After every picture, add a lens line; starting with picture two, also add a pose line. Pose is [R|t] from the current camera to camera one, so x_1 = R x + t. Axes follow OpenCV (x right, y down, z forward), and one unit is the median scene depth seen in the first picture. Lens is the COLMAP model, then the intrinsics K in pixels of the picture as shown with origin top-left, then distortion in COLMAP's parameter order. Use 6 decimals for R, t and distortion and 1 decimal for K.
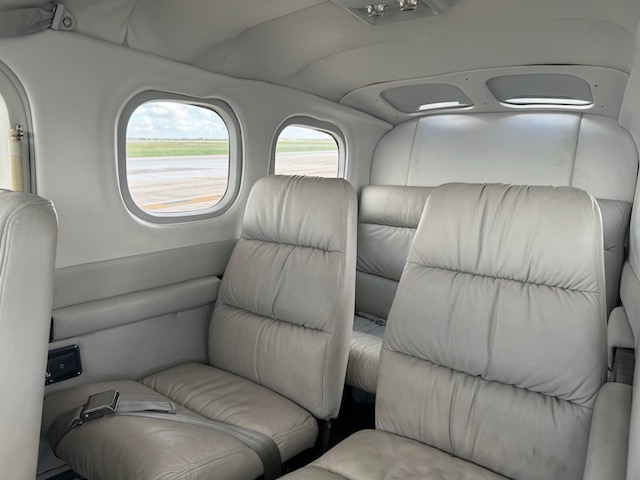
lens RADIAL K [[457.3, 0, 317.3], [0, 457.3, 244.9], [0, 0, 1]] dist [0.043297, -0.073218]
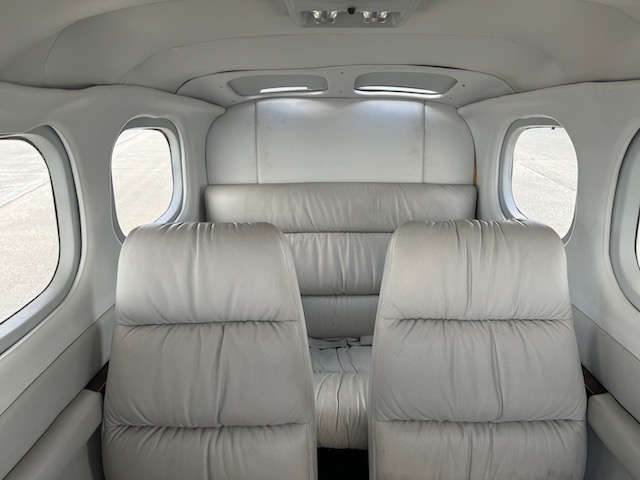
lens RADIAL K [[457.3, 0, 319.4], [0, 457.3, 237.1], [0, 0, 1]] dist [0.043297, -0.073218]
pose [[0.804677, -0.220154, 0.551387, -0.260351], [0.133184, 0.971975, 0.193719, -0.223072], [-0.578582, -0.082445, 0.811447, 0.272780]]
